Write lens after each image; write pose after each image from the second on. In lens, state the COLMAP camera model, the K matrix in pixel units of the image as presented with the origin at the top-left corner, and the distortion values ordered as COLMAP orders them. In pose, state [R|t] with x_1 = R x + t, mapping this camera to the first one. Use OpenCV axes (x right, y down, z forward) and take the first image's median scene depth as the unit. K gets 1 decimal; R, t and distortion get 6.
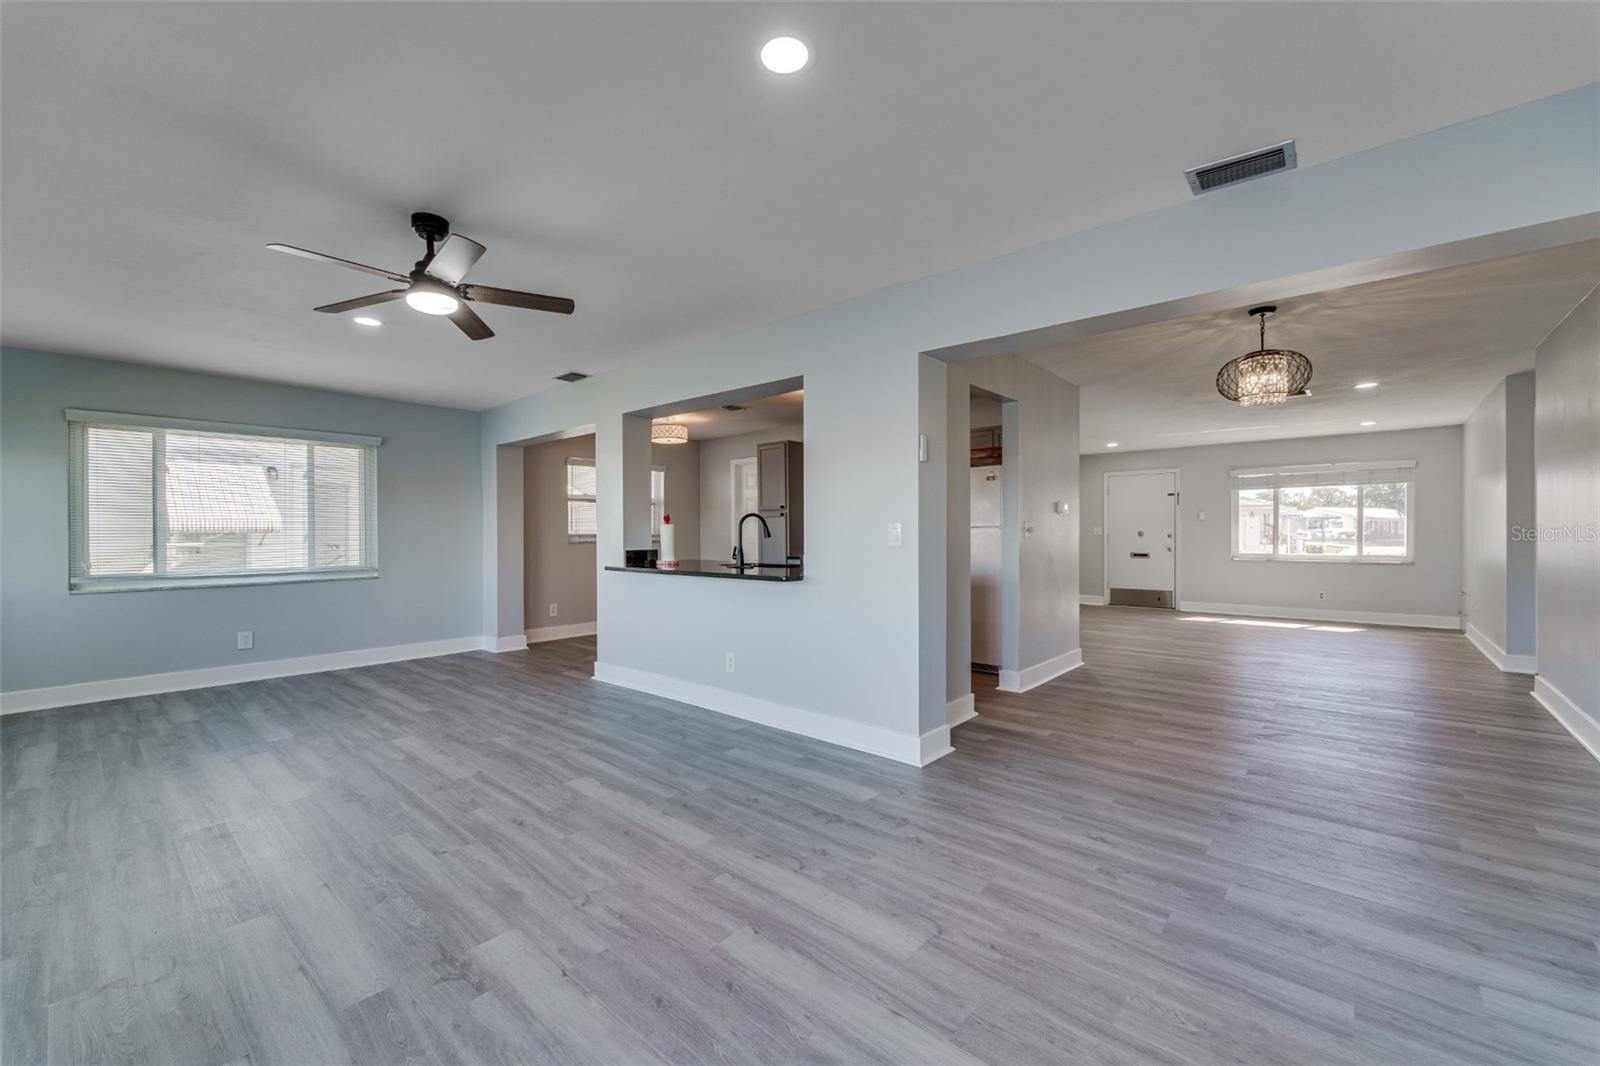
lens RADIAL K [[649.7, 0, 801.8], [0, 649.7, 536.5], [0, 0, 1]] dist [0.001429, -0.001719]
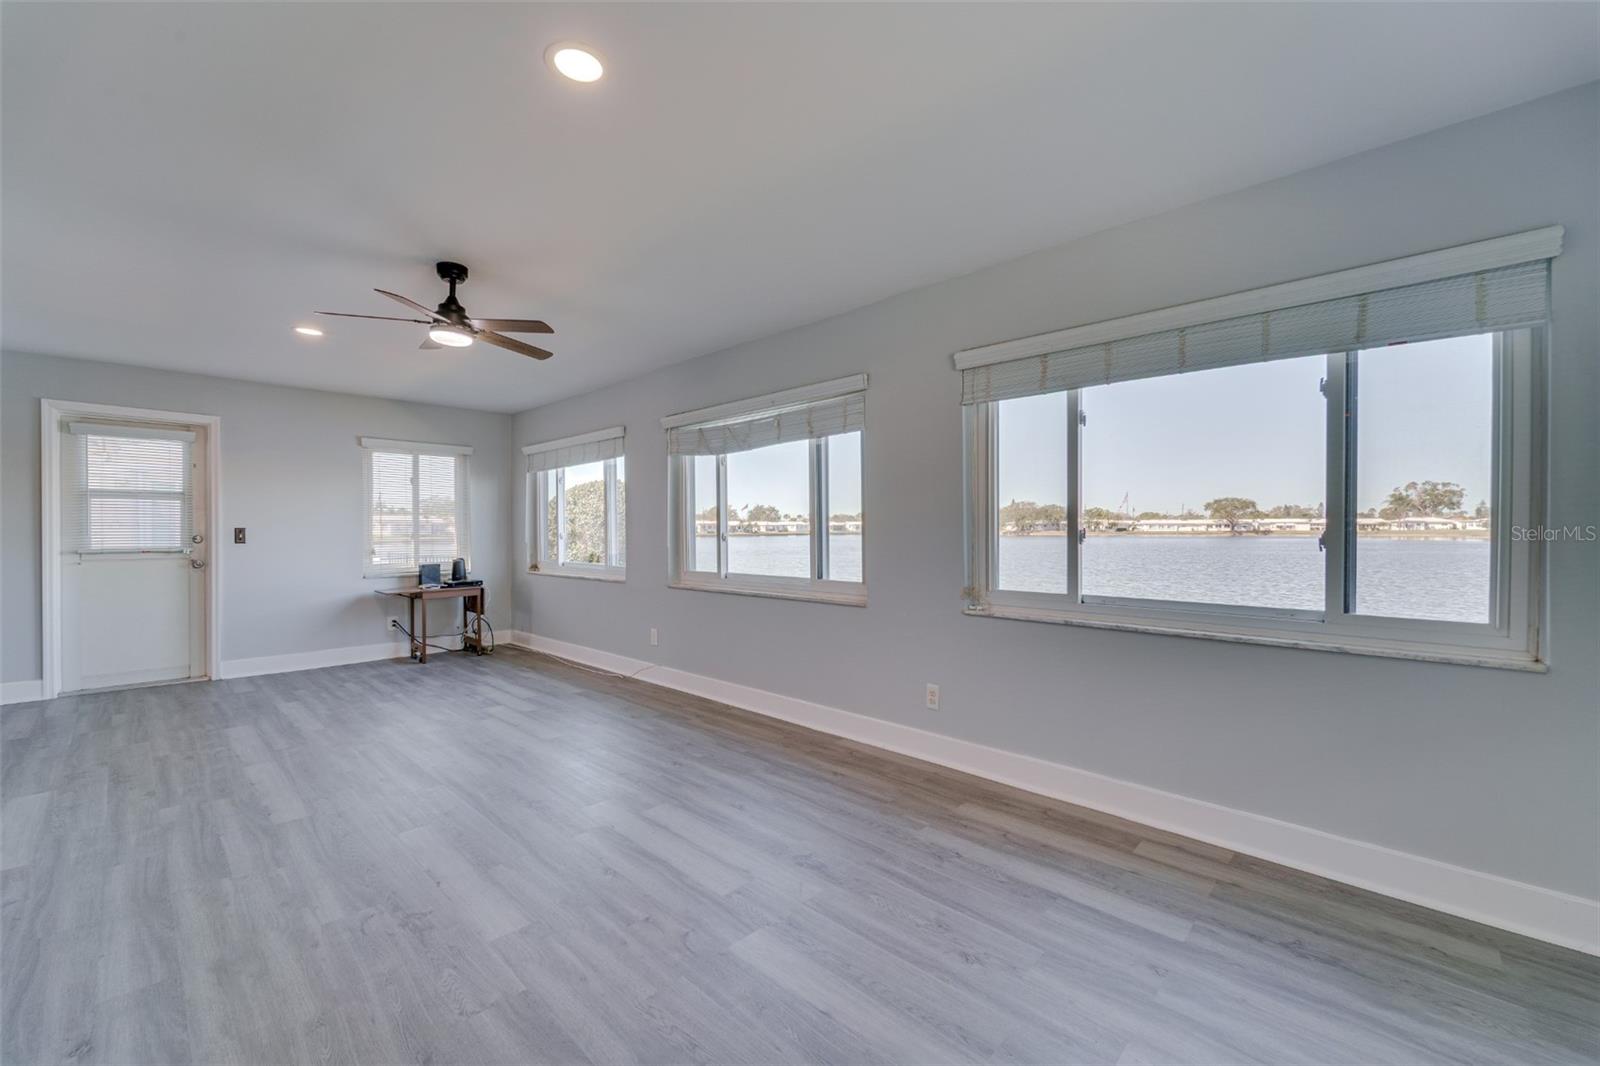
lens RADIAL K [[649.7, 0, 796.9], [0, 649.7, 531.6], [0, 0, 1]] dist [0.001429, -0.001719]
pose [[-0.998891, 0.006925, 0.046579, -0.677211], [0.007435, 0.999914, 0.010789, -0.005712], [-0.046500, 0.011124, -0.998856, 1.169390]]
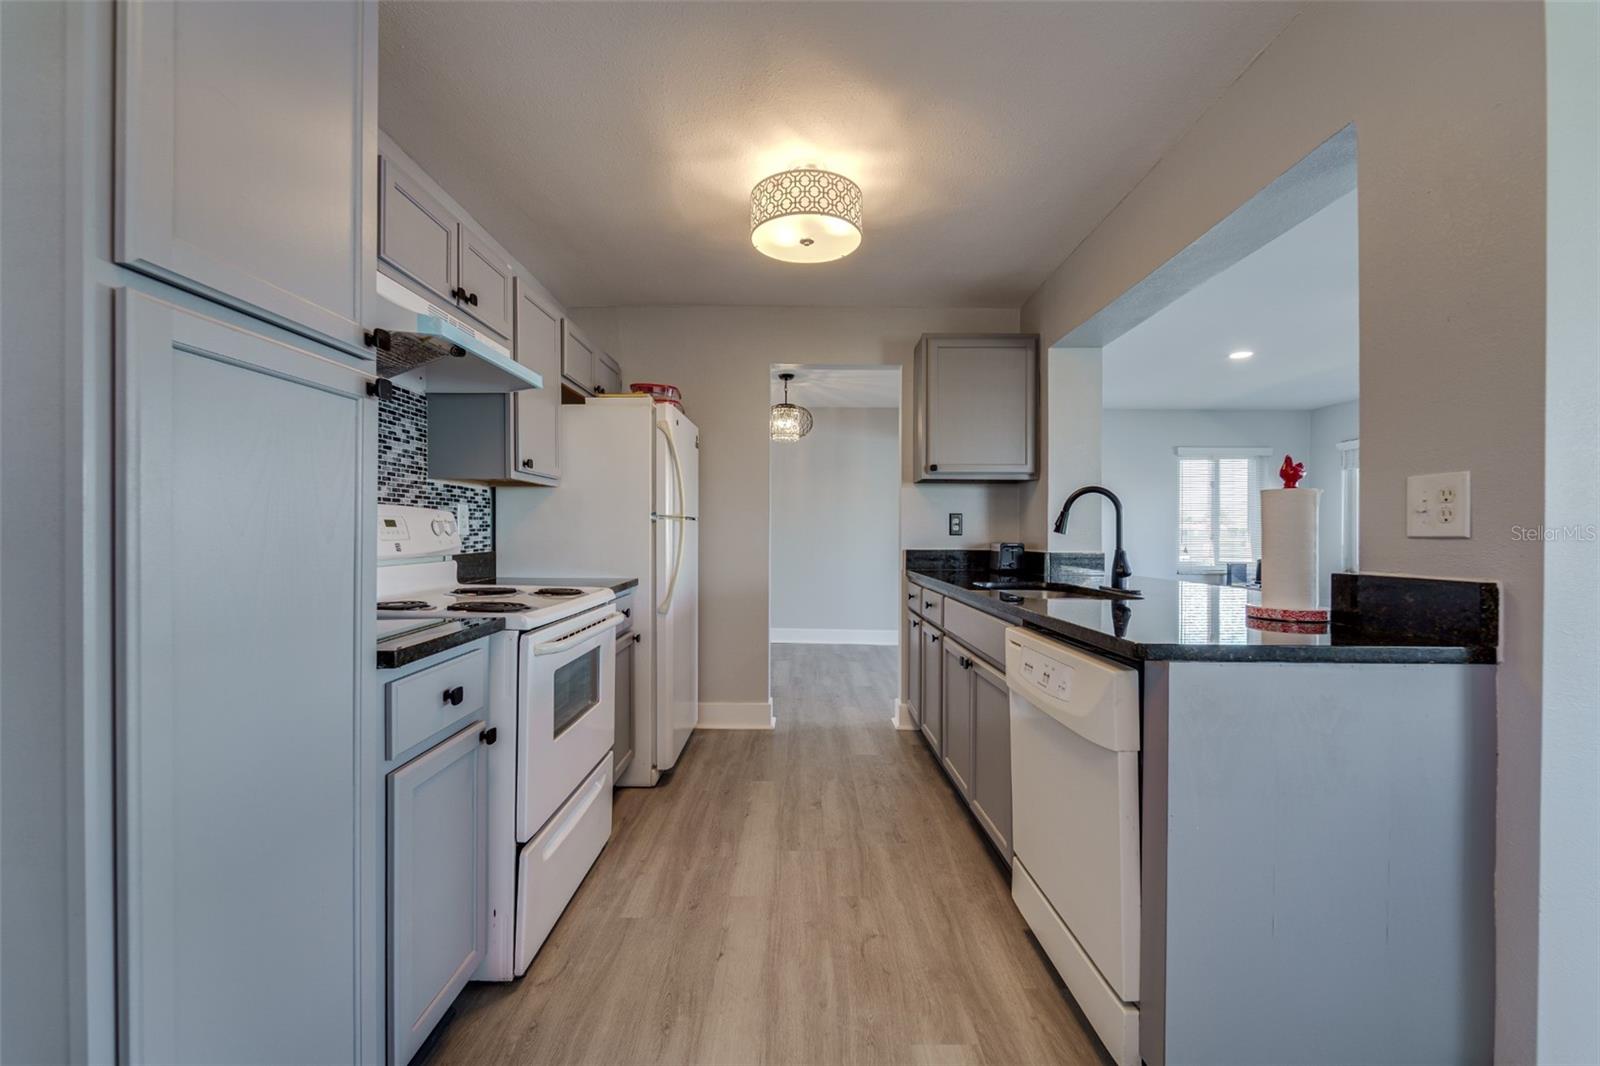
lens RADIAL K [[649.7, 0, 801.5], [0, 649.7, 532.9], [0, 0, 1]] dist [0.001429, -0.001719]
pose [[-0.656917, 0.003031, 0.753957, -0.308612], [0.004209, 0.999991, -0.000352, 0.000642], [-0.753951, 0.002942, -0.656924, 1.485164]]
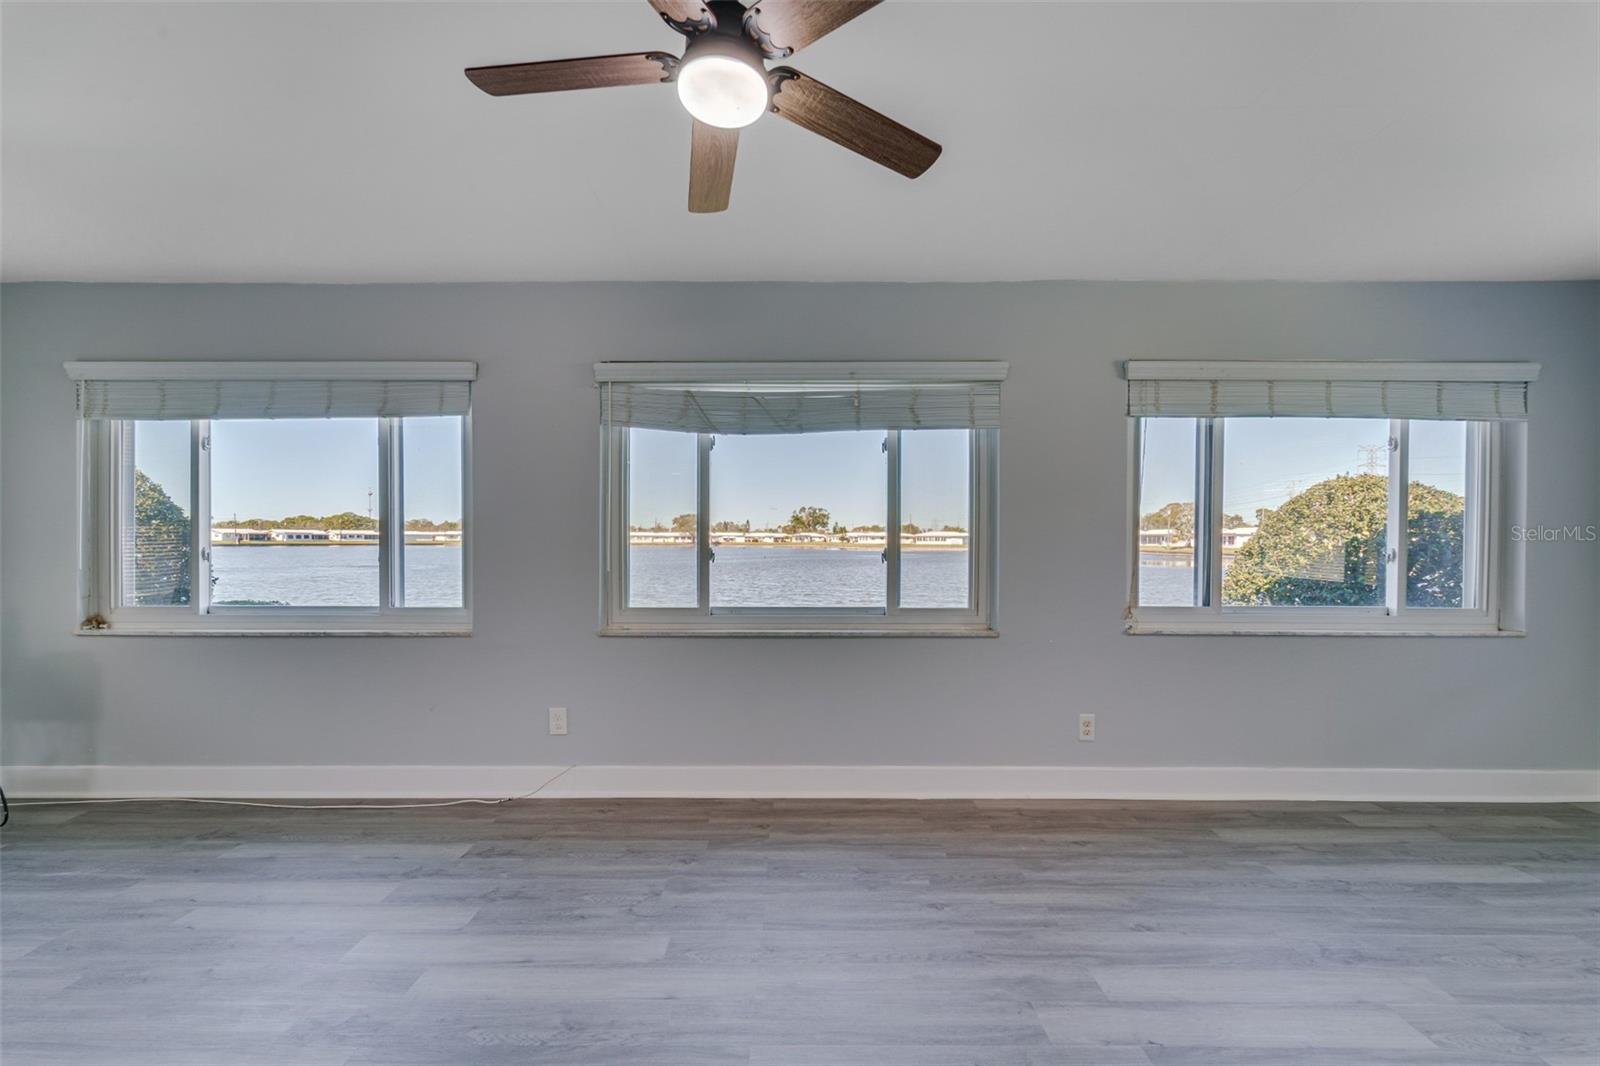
lens RADIAL K [[649.7, 0, 798.8], [0, 649.7, 542.1], [0, 0, 1]] dist [0.001429, -0.001719]
pose [[-0.752931, 0.004121, -0.658087, -0.153444], [-0.004563, 0.999924, 0.011482, -0.009685], [0.658084, 0.011648, -0.752855, 0.765507]]
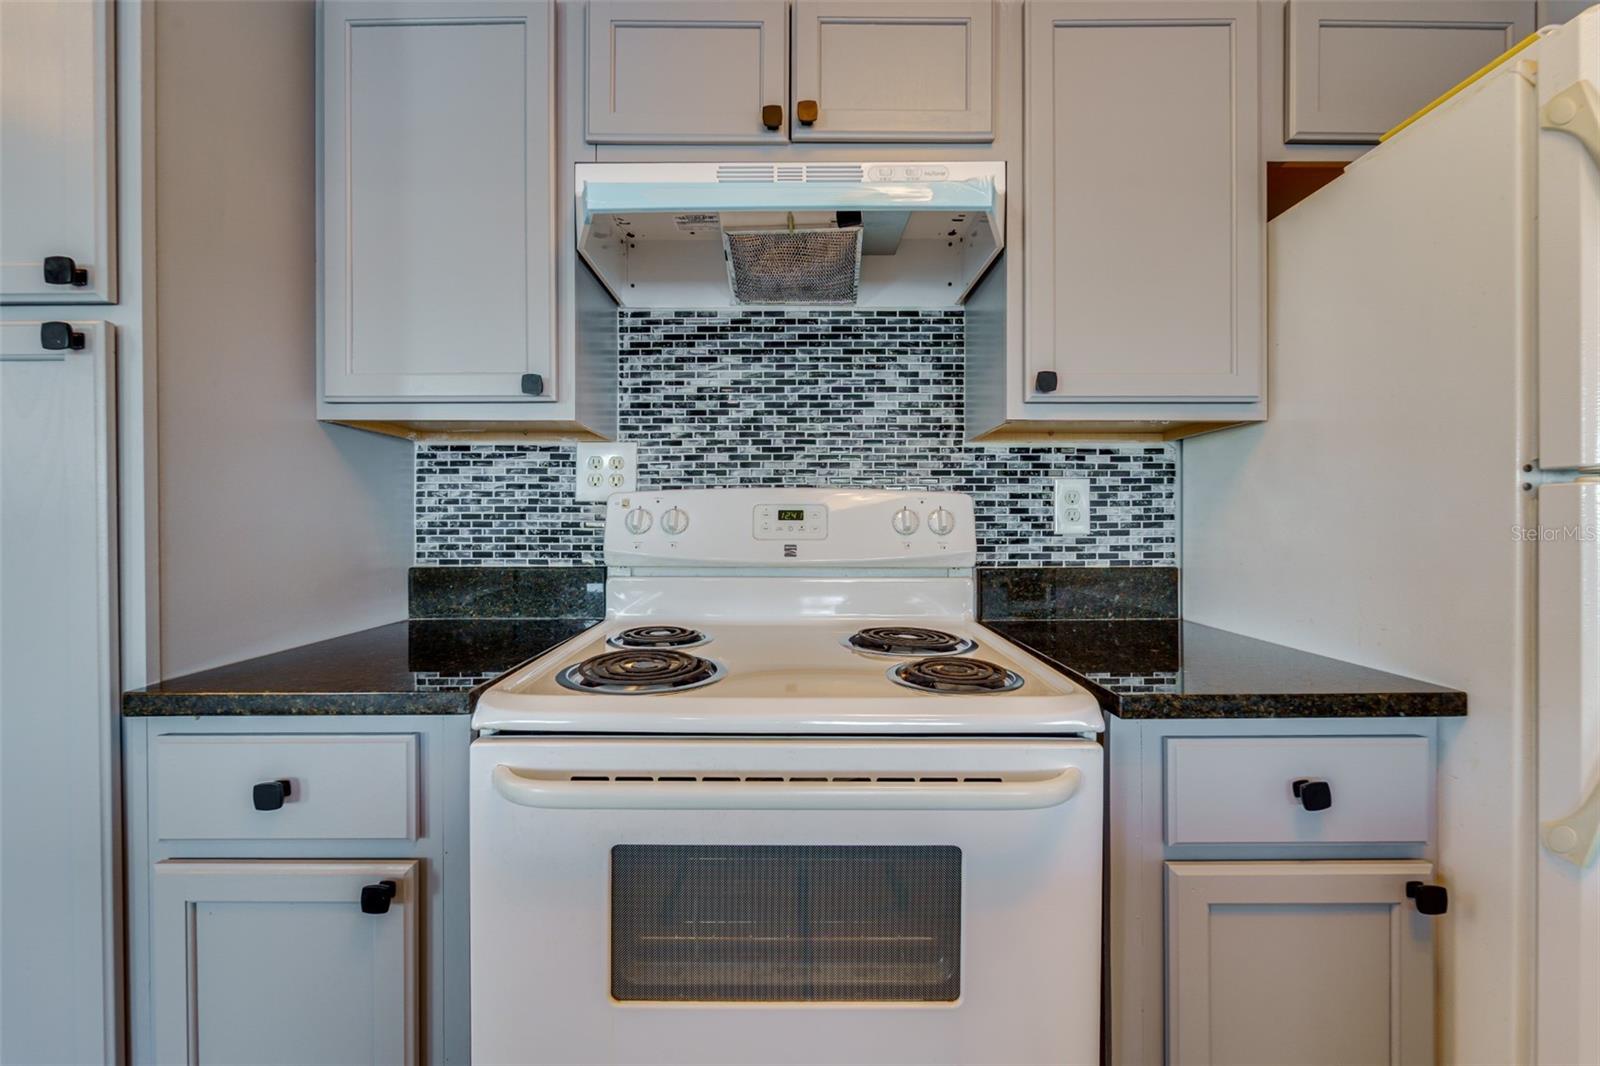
lens RADIAL K [[649.7, 0, 795.2], [0, 649.7, 526.1], [0, 0, 1]] dist [0.001429, -0.001719]
pose [[0.754865, 0.005237, 0.655860, -0.009429], [-0.006209, 0.999980, -0.000839, -0.001640], [-0.655851, -0.003439, 0.754883, 1.195029]]
